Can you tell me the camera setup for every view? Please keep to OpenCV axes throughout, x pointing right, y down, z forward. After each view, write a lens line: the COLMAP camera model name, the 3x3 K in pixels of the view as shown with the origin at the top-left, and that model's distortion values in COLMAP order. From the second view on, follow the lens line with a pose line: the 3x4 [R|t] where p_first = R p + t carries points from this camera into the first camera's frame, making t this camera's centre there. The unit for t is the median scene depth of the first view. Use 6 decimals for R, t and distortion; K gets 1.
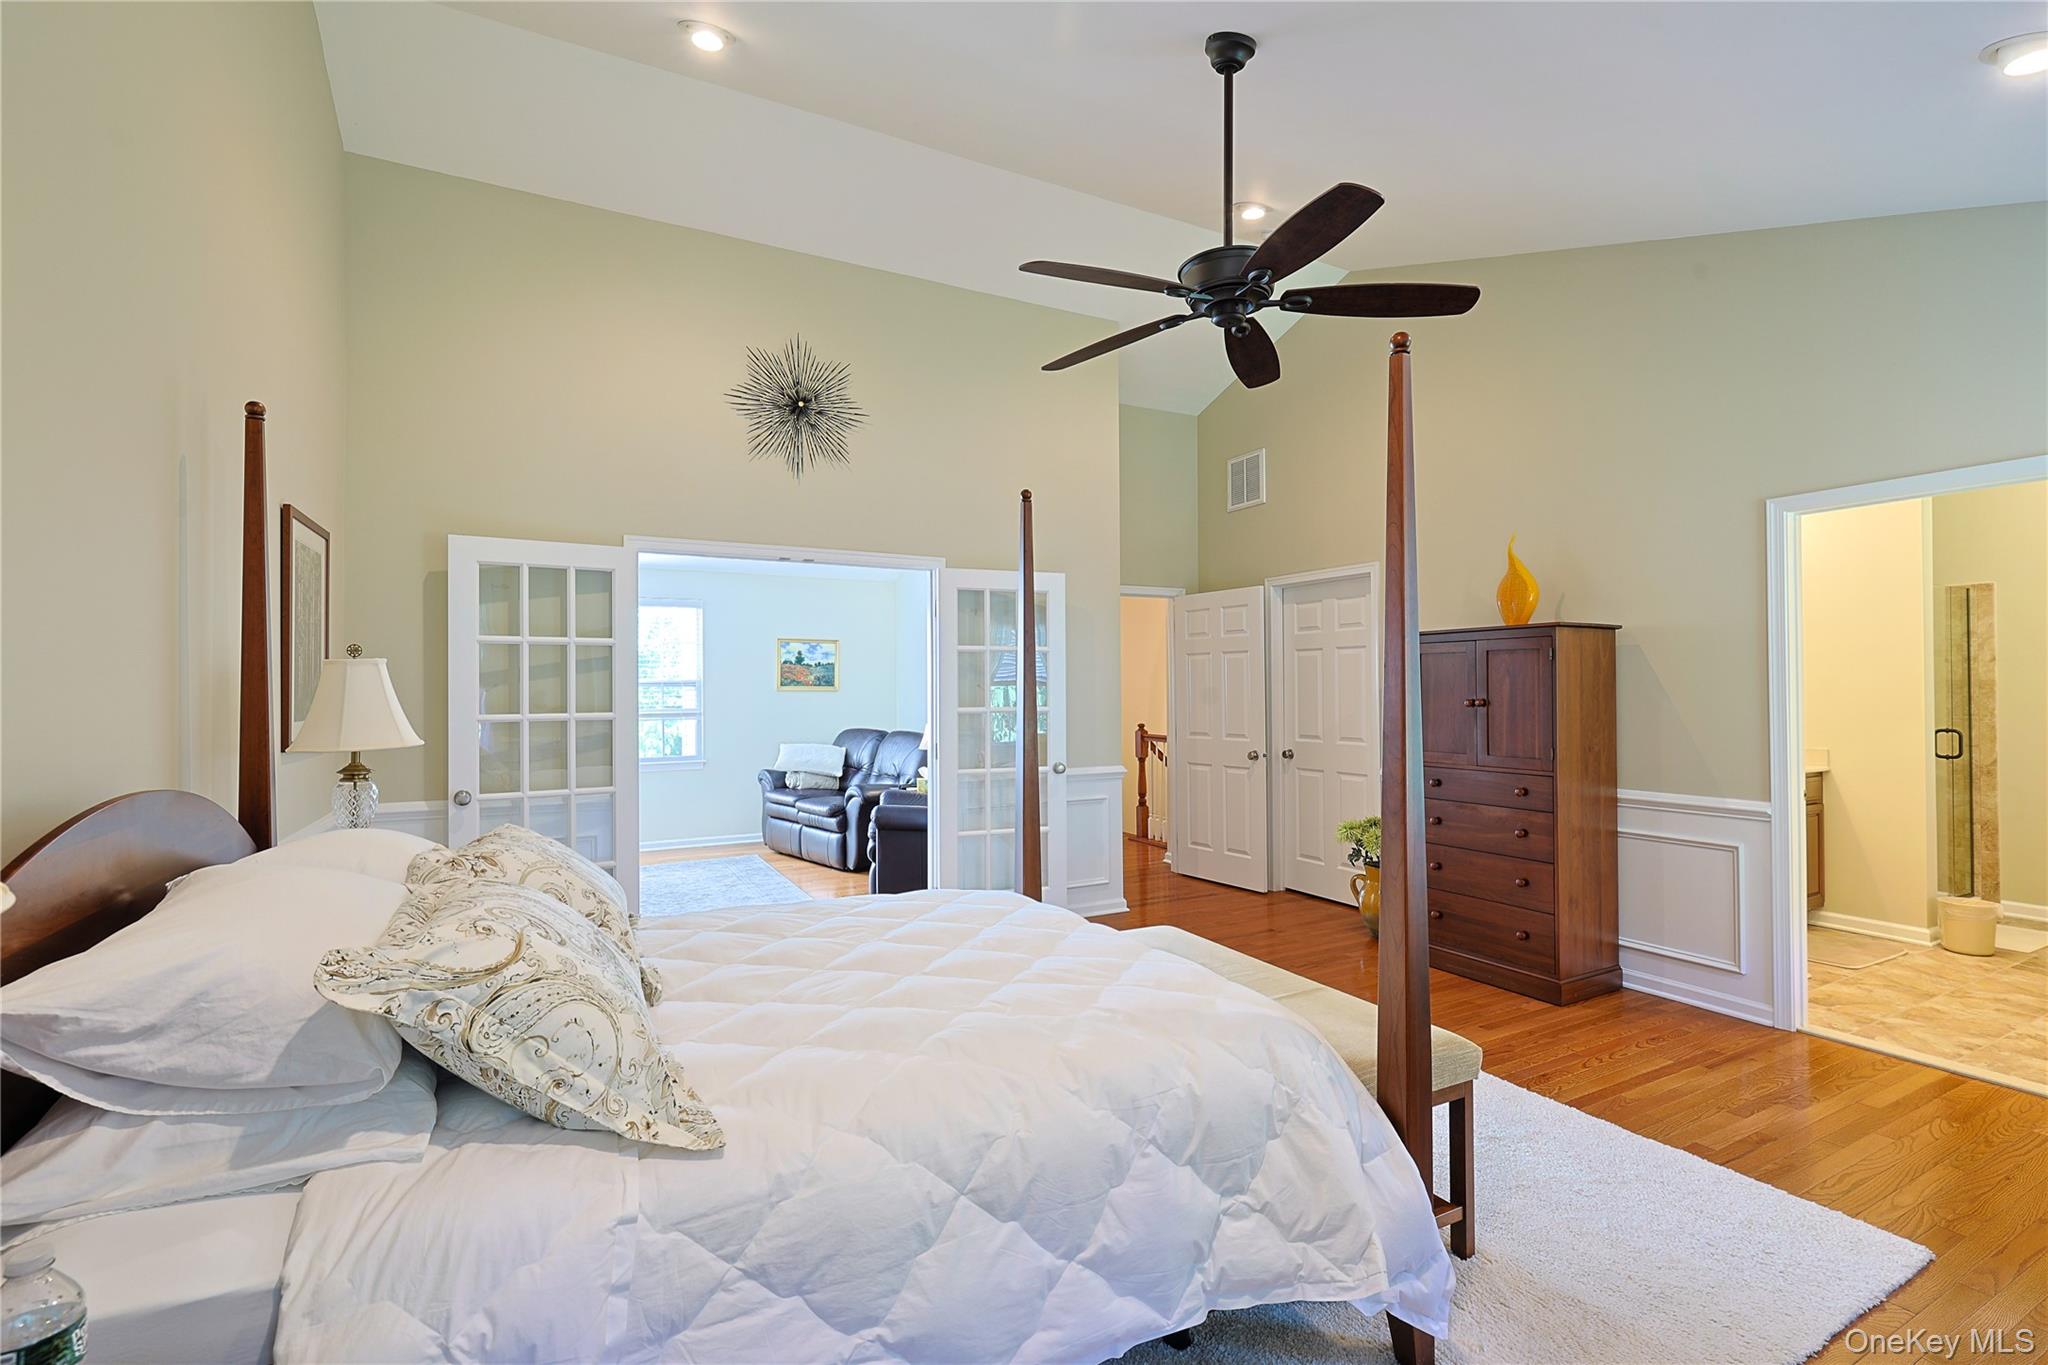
lens RADIAL K [[916.5, 0, 1024.0], [0, 916.5, 682.5], [0, 0, 1]] dist [-0.001434, -0.000256]
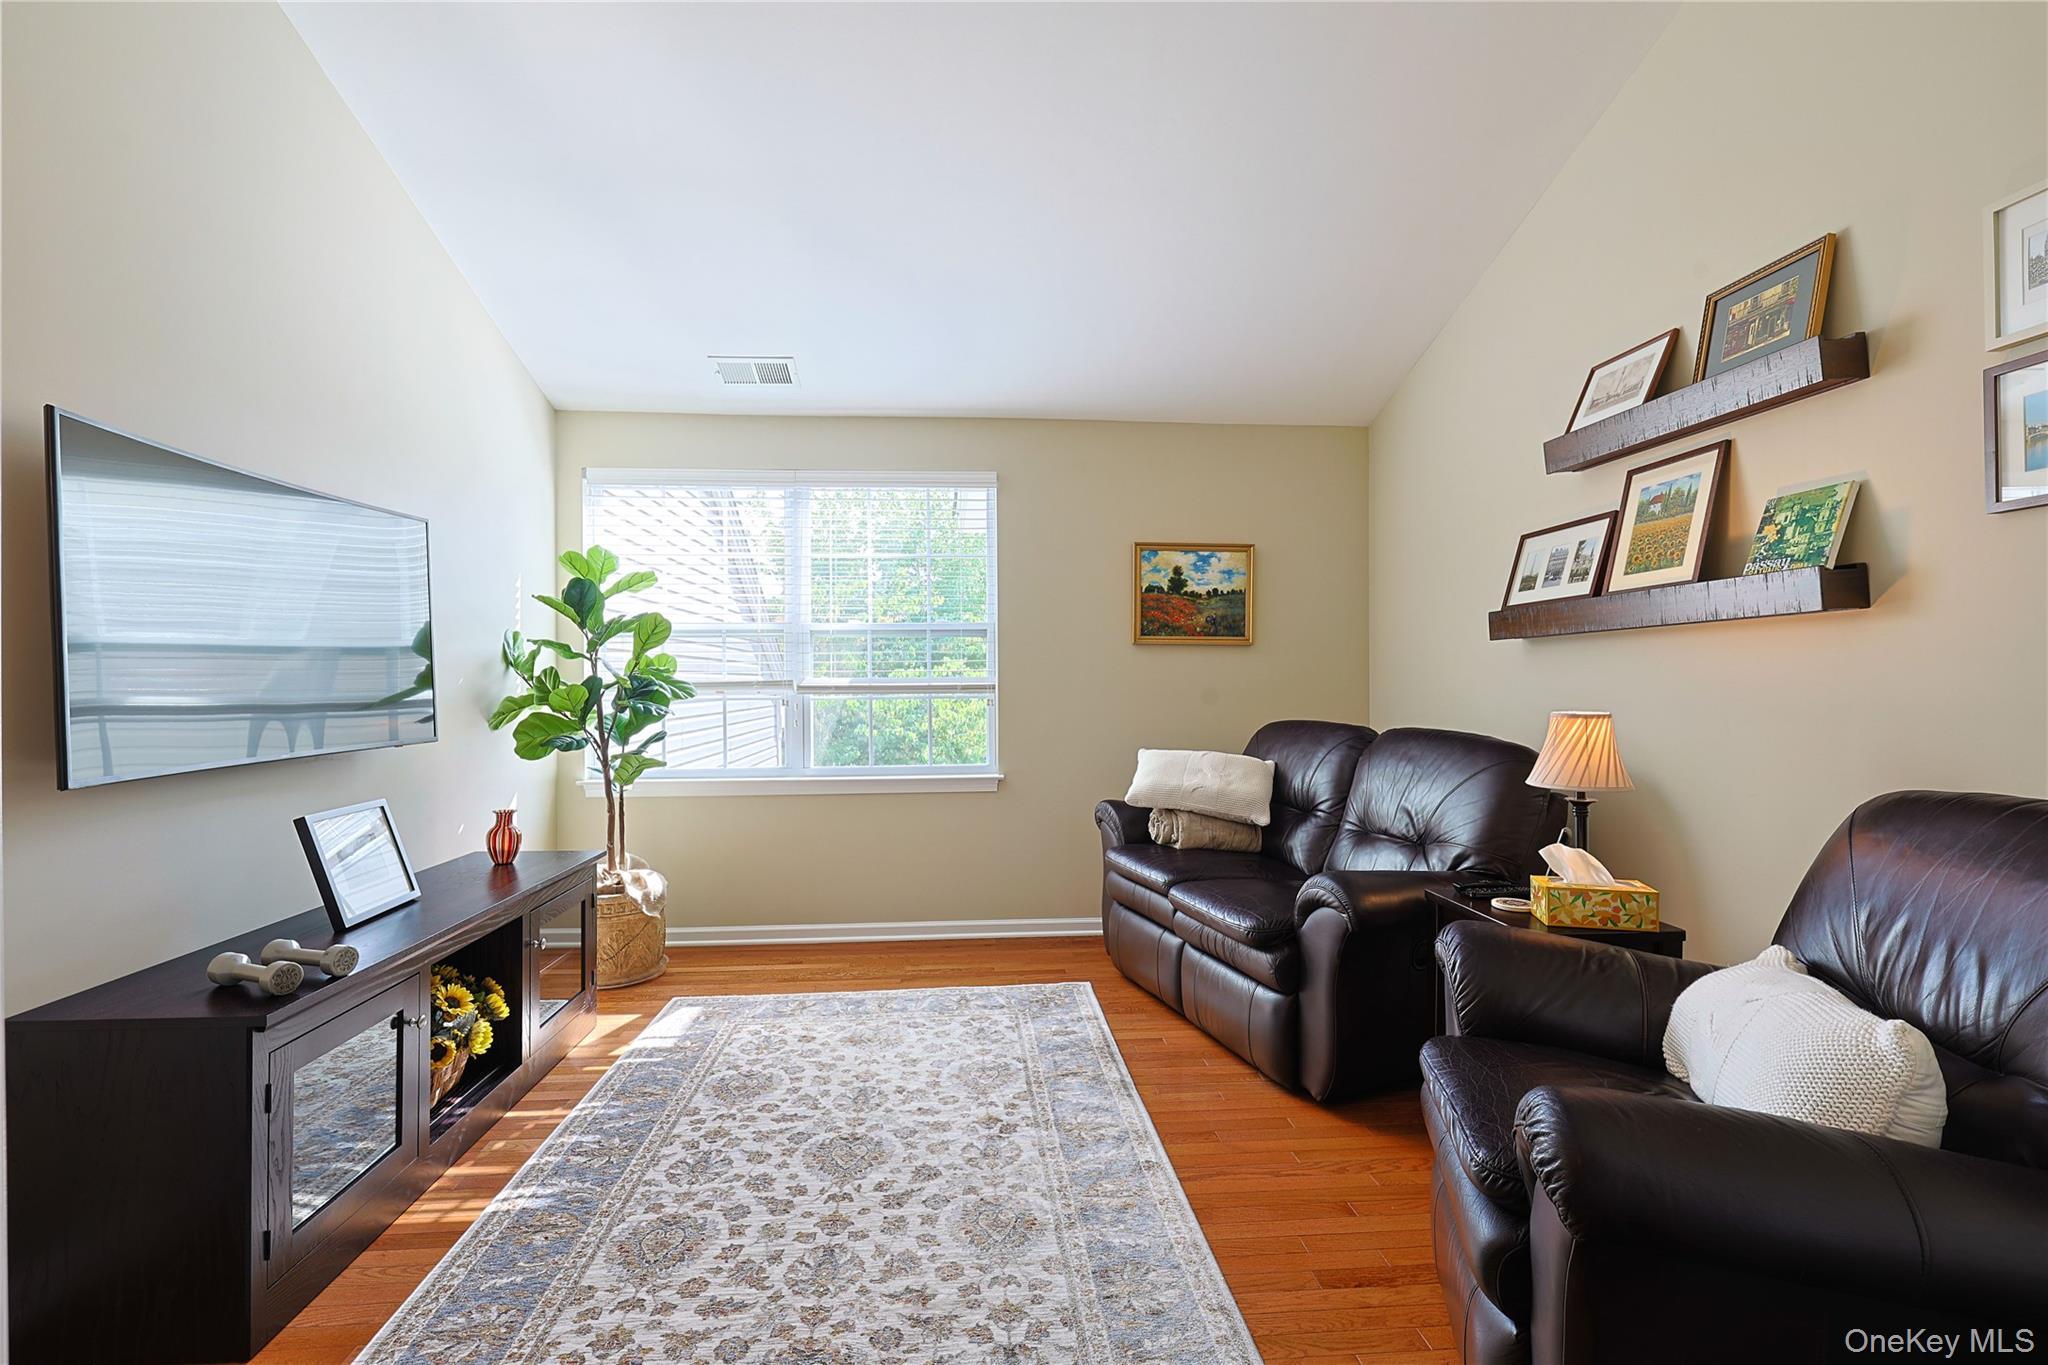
lens RADIAL K [[916.5, 0, 1024.0], [0, 916.5, 682.5], [0, 0, 1]] dist [-0.001434, -0.000256]
pose [[0.918340, 0.000391, -0.395793, -0.129480], [0.003472, 0.999953, 0.009045, 0.027183], [0.395778, -0.009681, 0.918295, 0.530714]]
